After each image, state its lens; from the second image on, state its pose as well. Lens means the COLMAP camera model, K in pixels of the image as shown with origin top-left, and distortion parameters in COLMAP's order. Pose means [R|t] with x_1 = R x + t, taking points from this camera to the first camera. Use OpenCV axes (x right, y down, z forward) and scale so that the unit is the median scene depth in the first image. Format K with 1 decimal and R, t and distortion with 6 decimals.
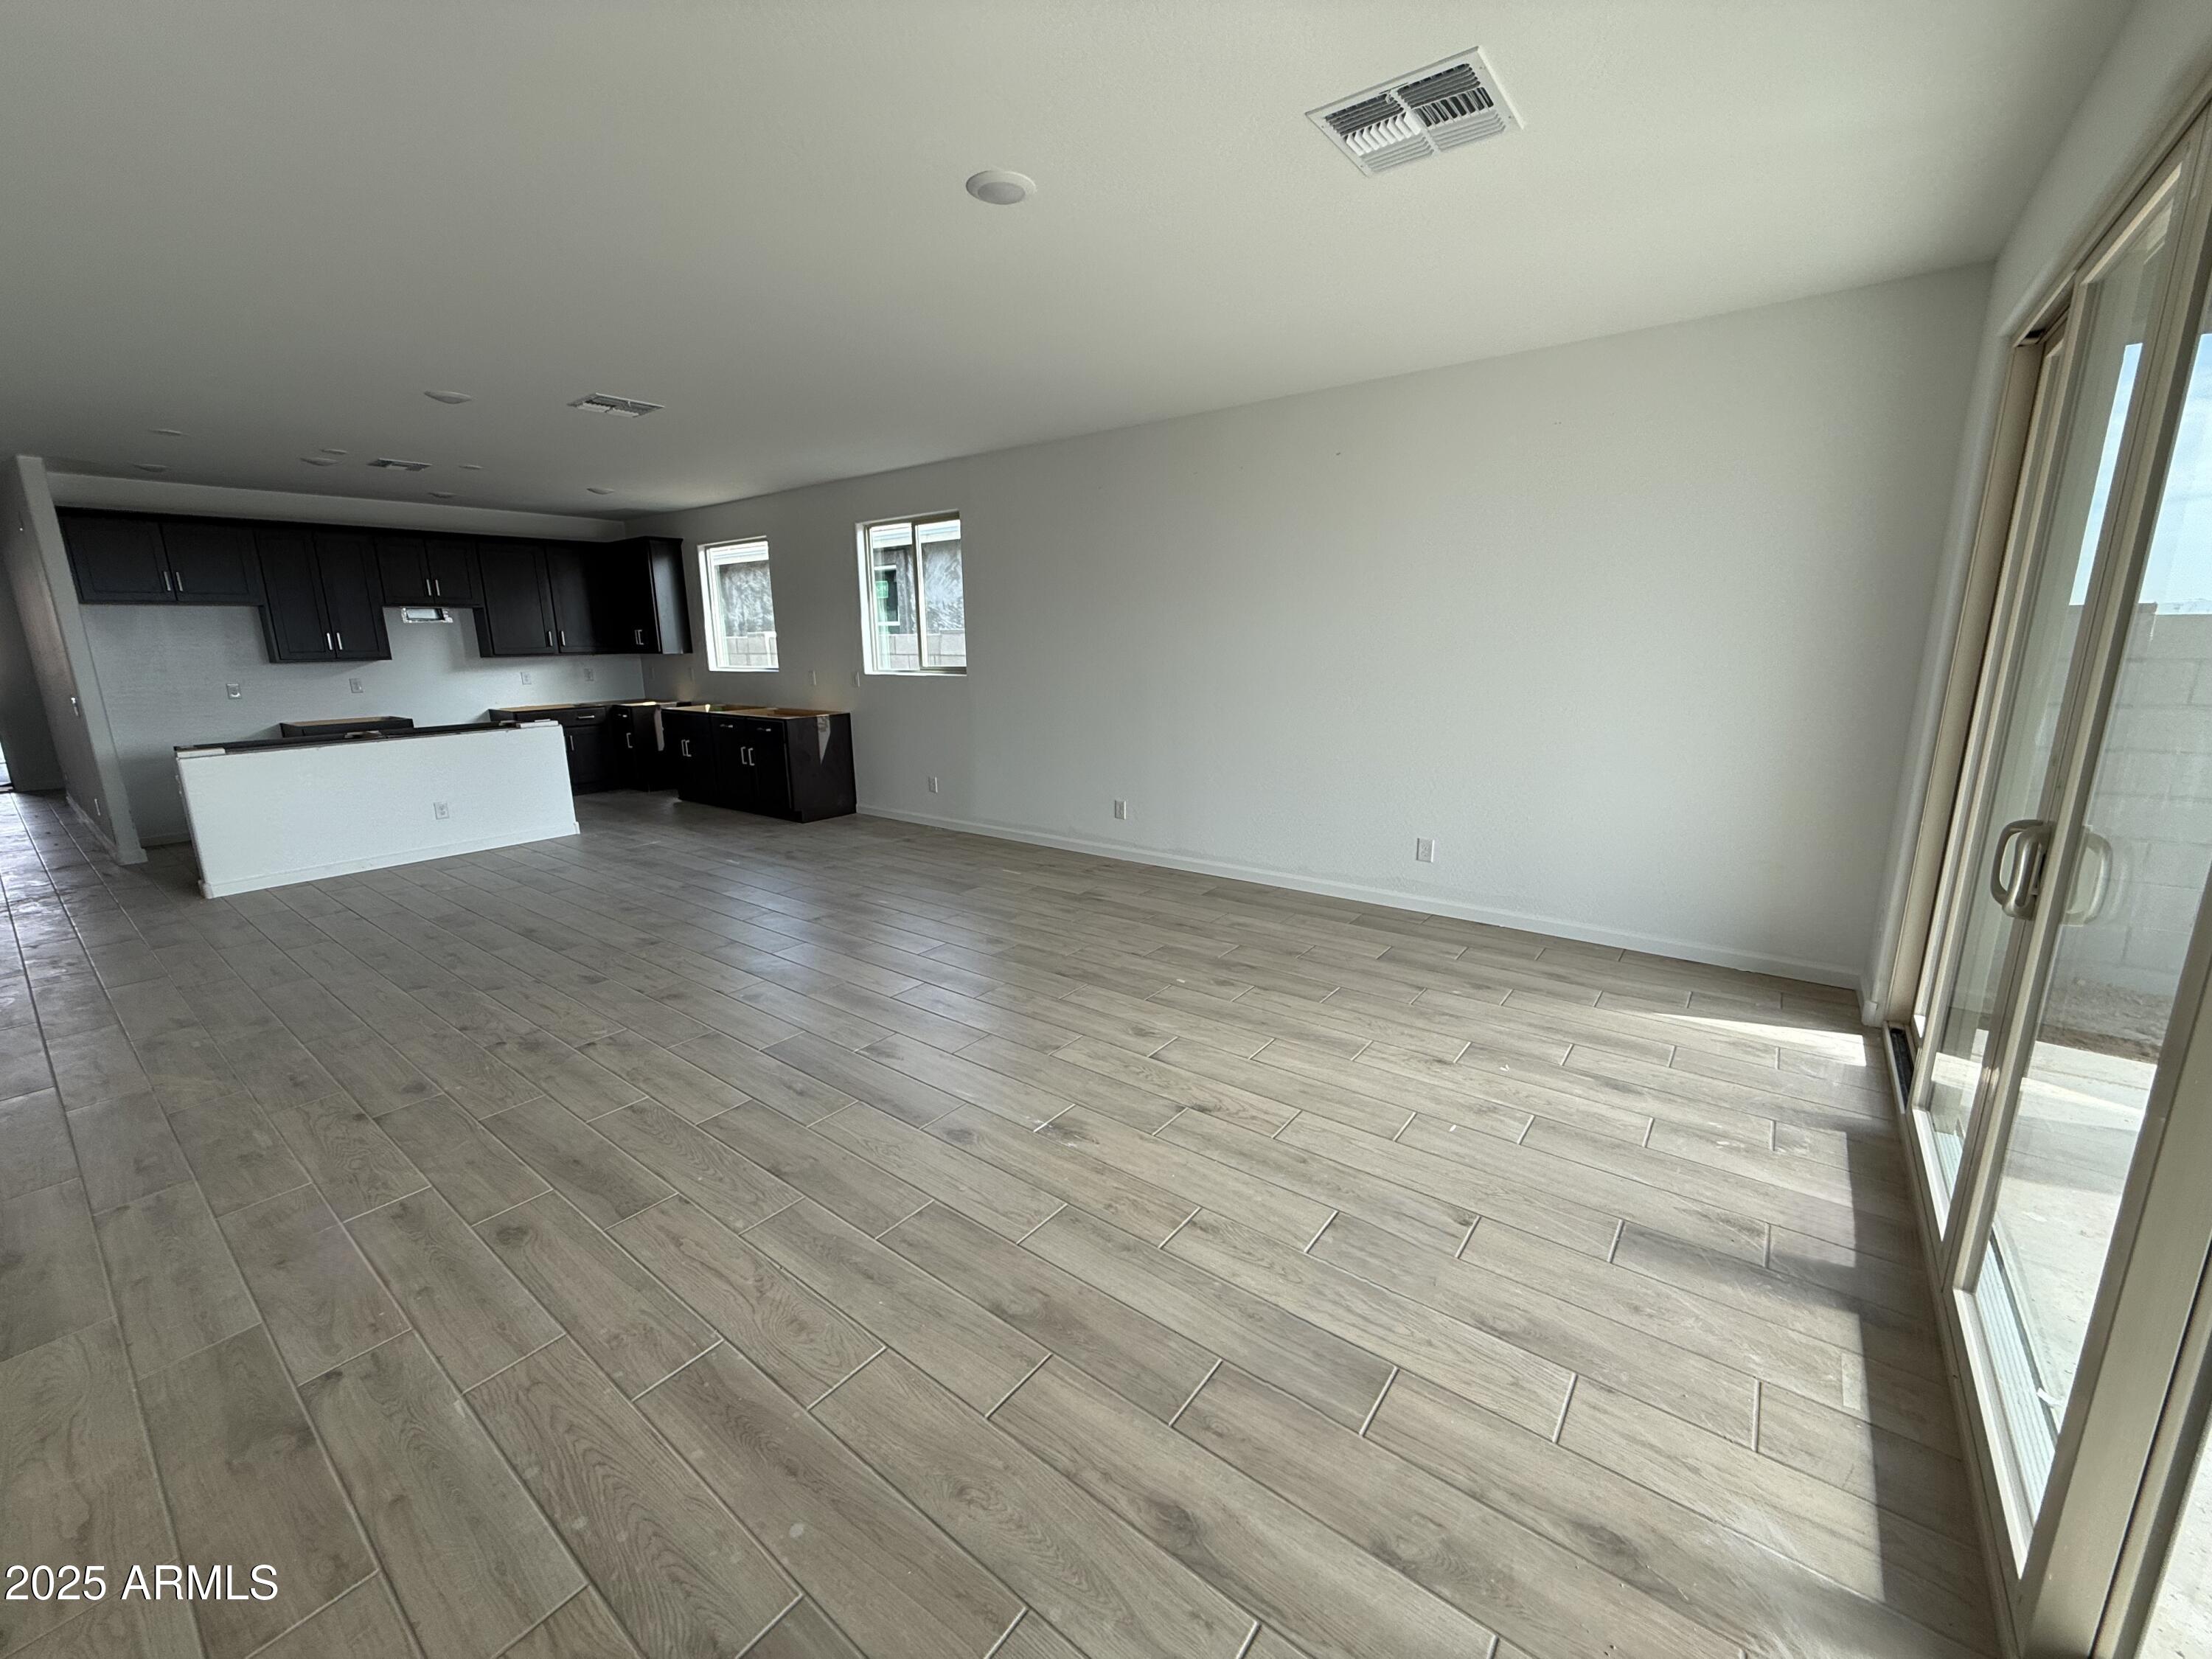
lens RADIAL K [[881.2, 0, 1111.1], [0, 881.2, 828.8], [0, 0, 1]] dist [0.000101, -0.000246]
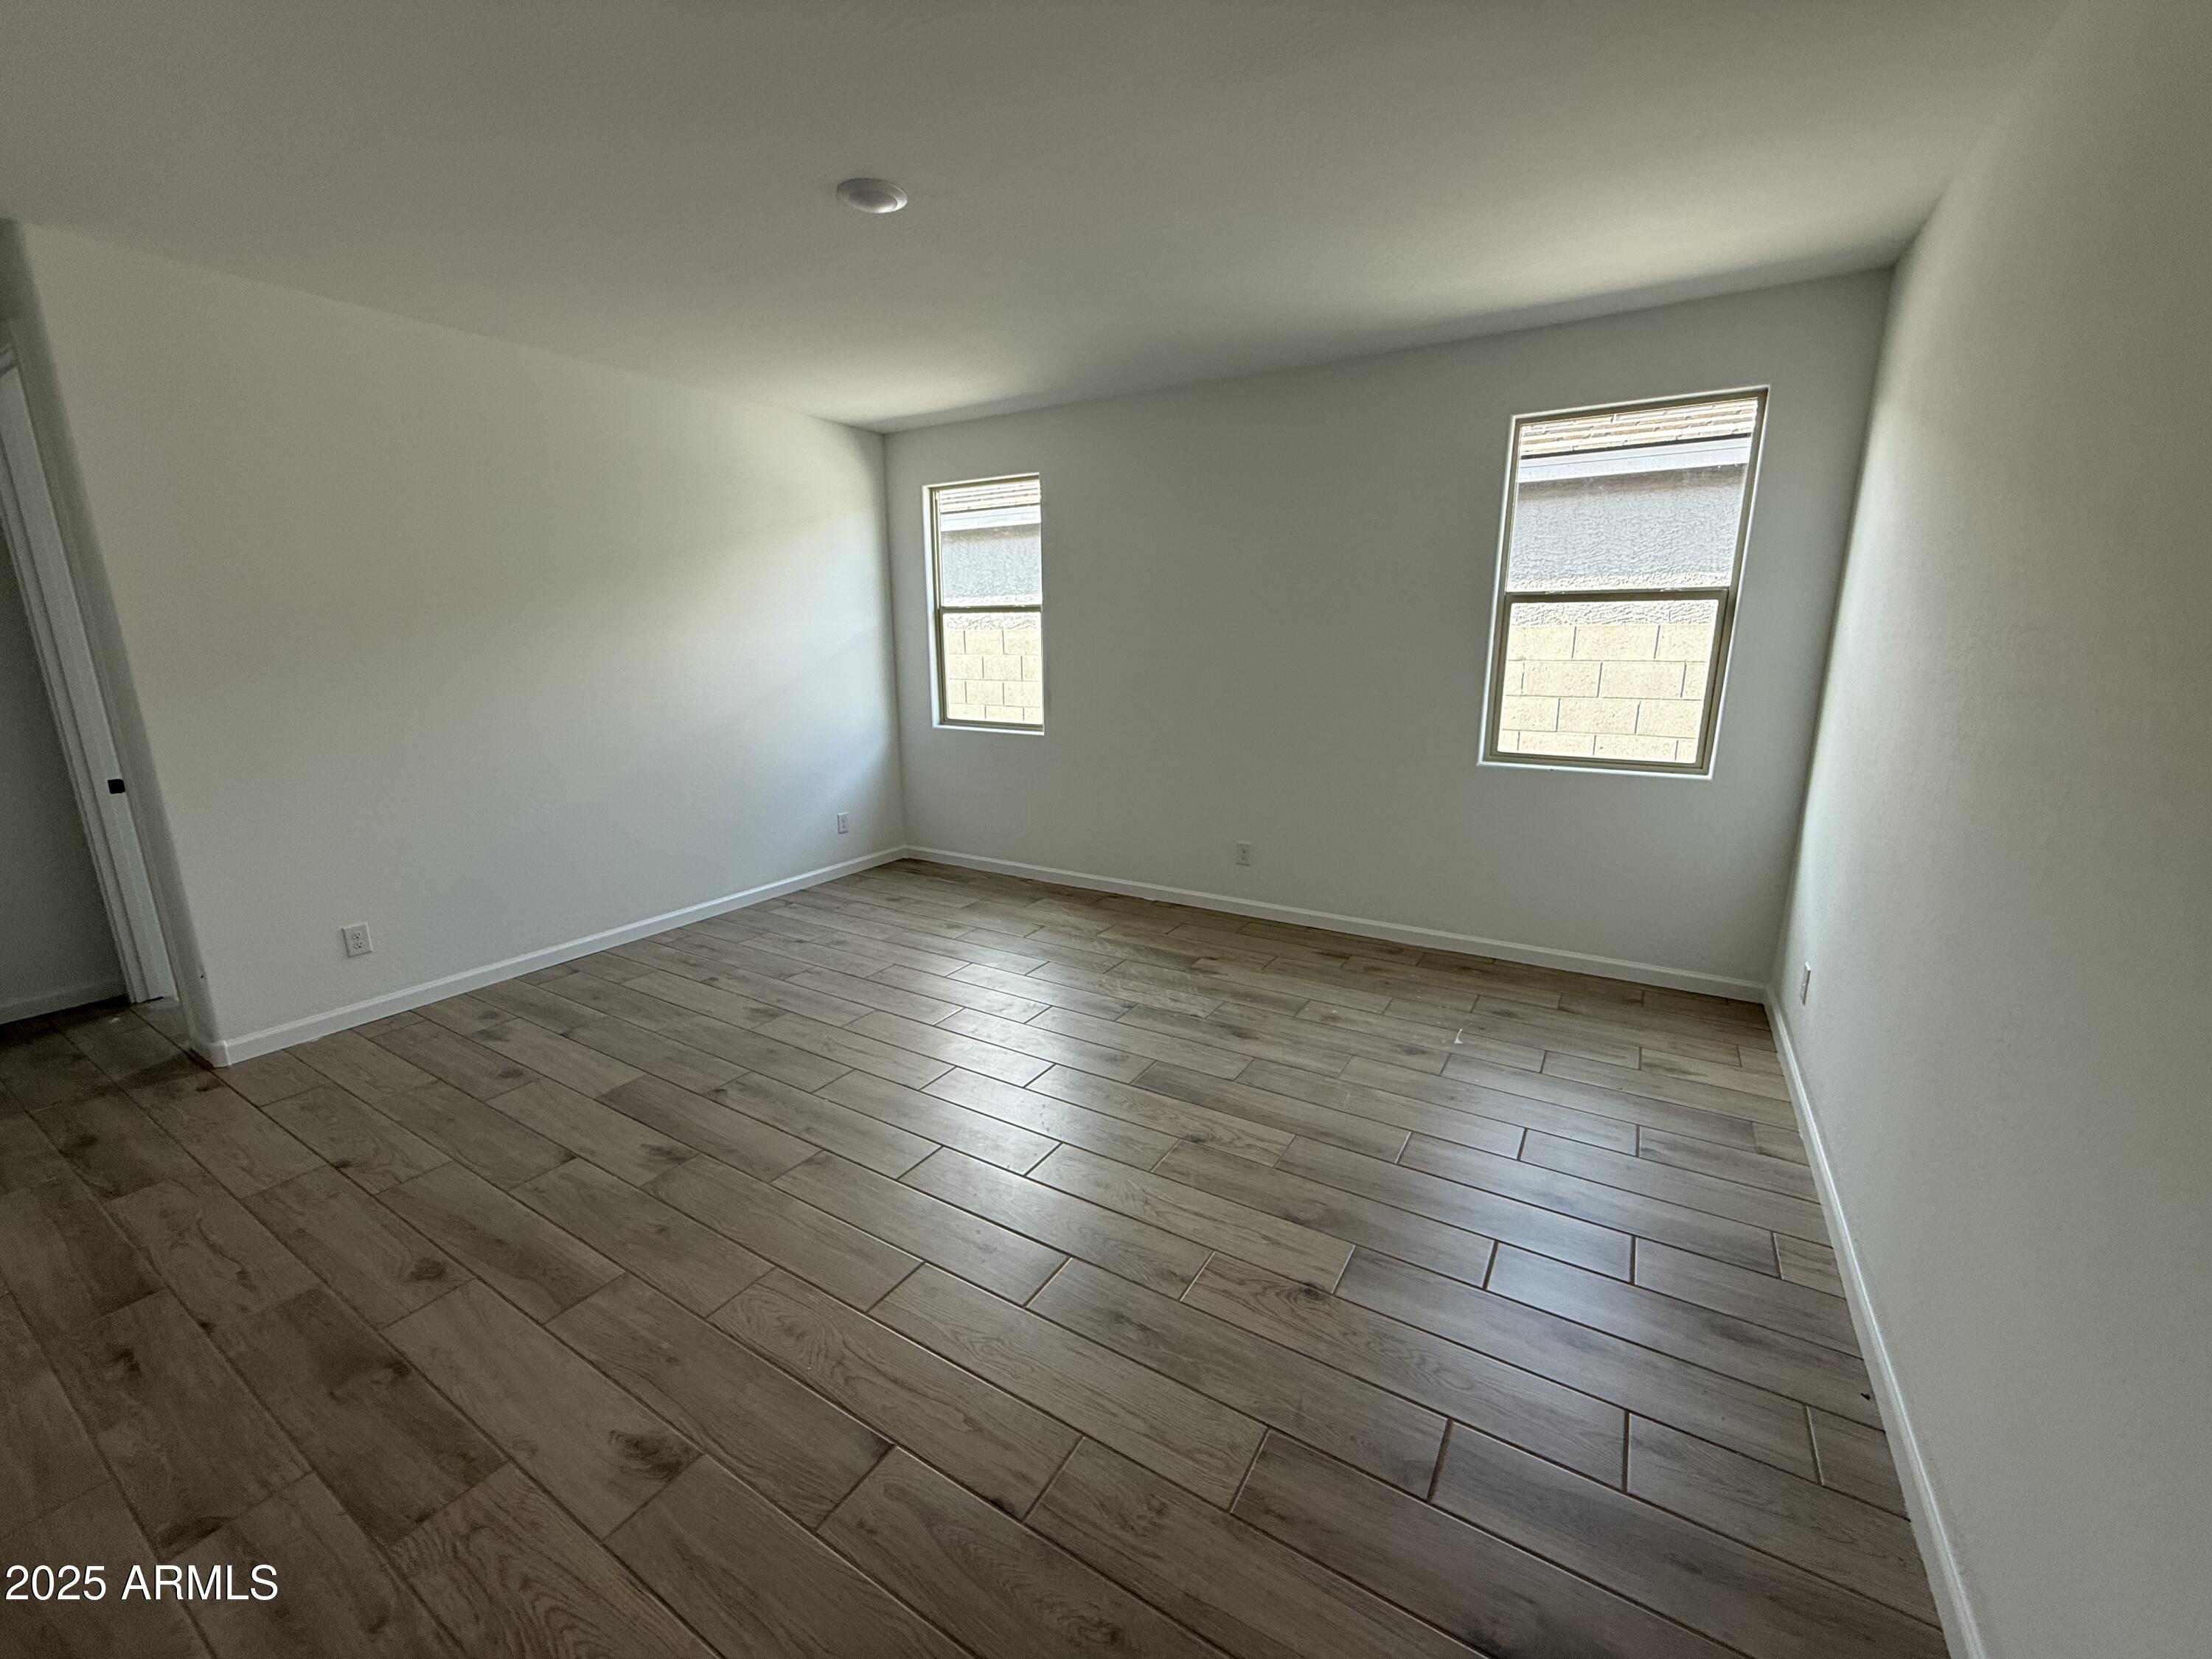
lens RADIAL K [[881.2, 0, 1099.2], [0, 881.2, 830.5], [0, 0, 1]] dist [0.000101, -0.000246]
pose [[0.994703, -0.013346, 0.101922, -0.149633], [0.013593, 0.999906, -0.001735, -0.022832], [-0.101889, 0.003111, 0.994791, 0.113456]]
